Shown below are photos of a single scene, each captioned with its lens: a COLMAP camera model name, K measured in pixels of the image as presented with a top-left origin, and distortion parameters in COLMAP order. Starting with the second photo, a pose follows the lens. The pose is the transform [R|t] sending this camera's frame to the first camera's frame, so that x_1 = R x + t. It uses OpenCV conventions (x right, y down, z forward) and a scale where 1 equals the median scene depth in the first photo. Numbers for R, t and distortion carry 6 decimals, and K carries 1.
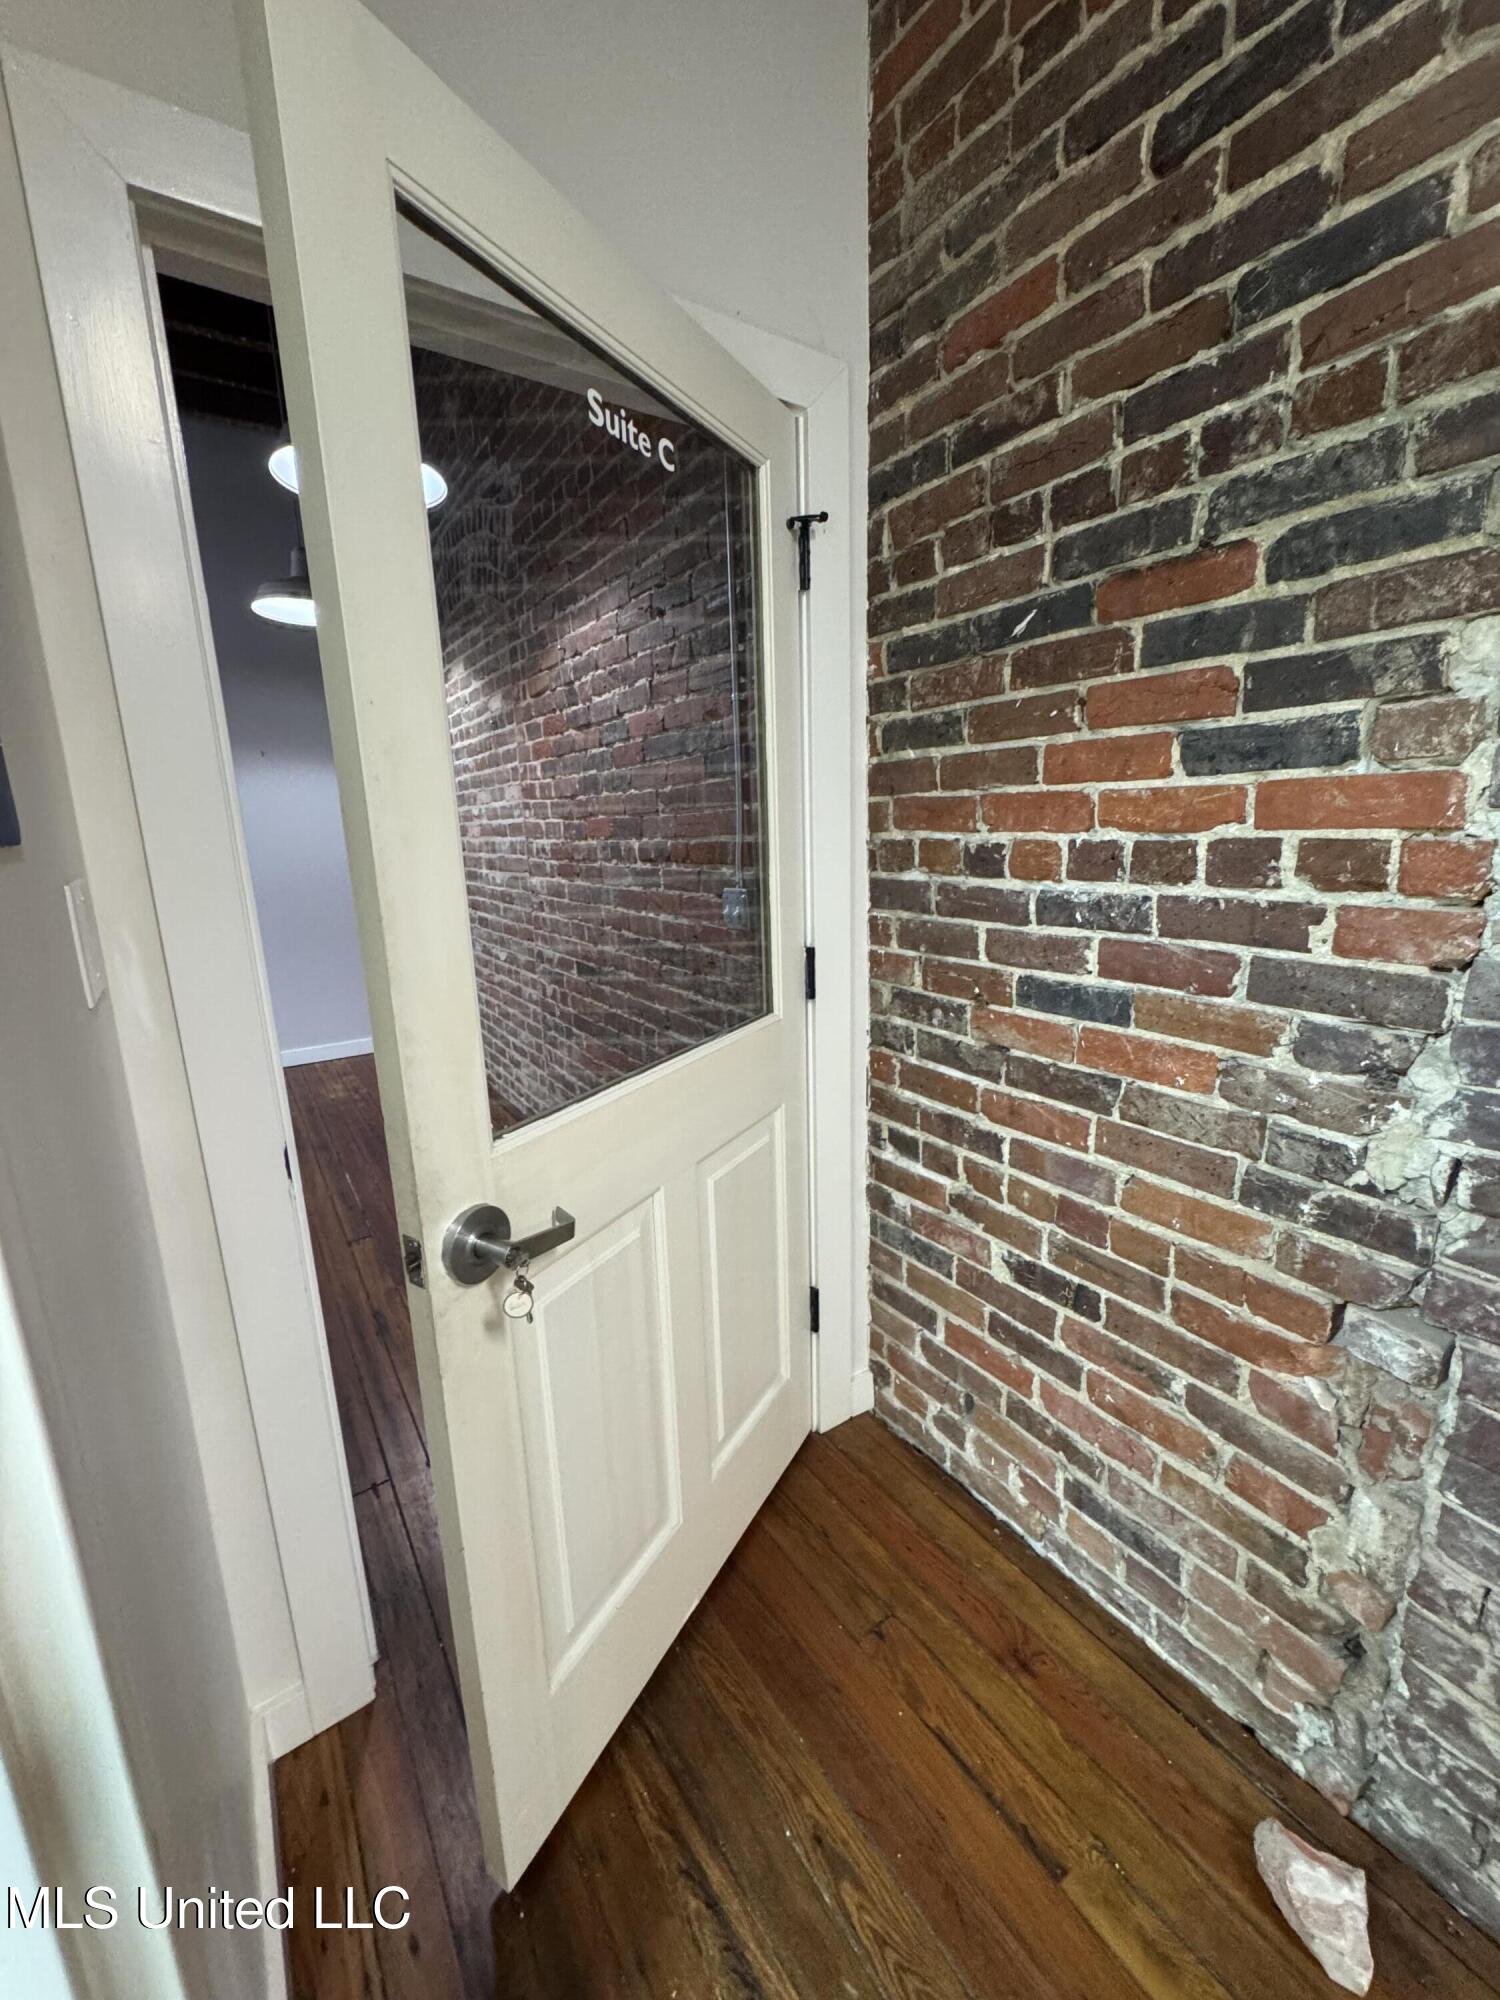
lens RADIAL K [[798.8, 0, 751.2], [0, 798.8, 998.0], [0, 0, 1]] dist [-0.002708, 0.000484]
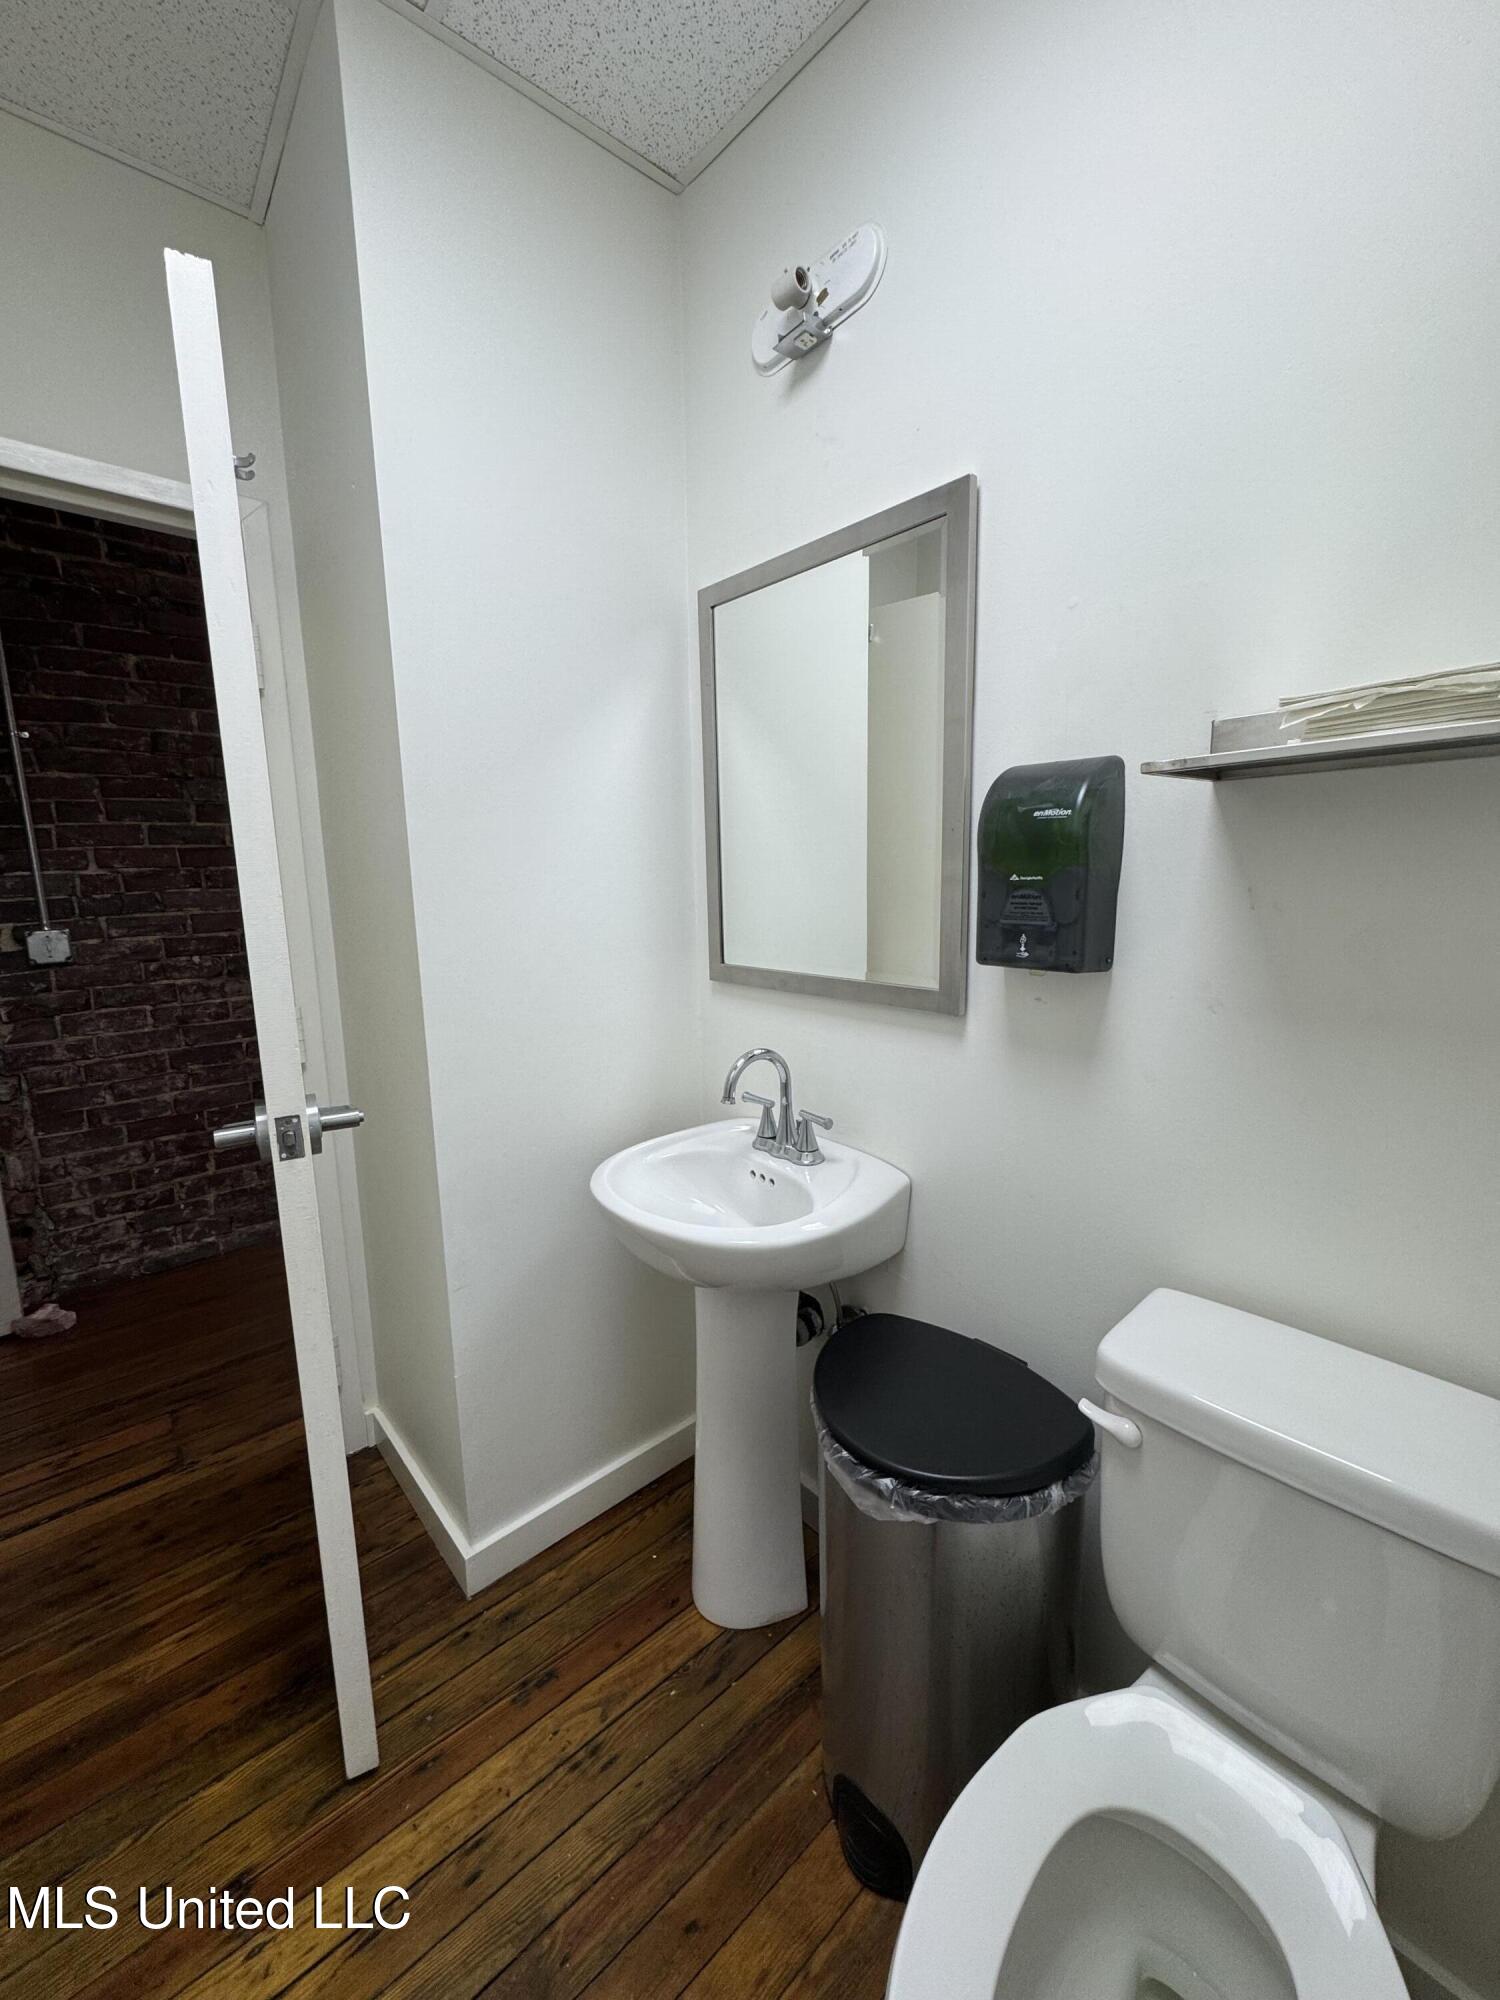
lens RADIAL K [[798.8, 0, 753.0], [0, 798.8, 999.9], [0, 0, 1]] dist [-0.002708, 0.000484]
pose [[-0.128707, -0.137863, 0.982053, -1.937635], [0.228973, 0.959400, 0.164692, 0.304176], [-0.964887, 0.246060, -0.091915, -1.133289]]
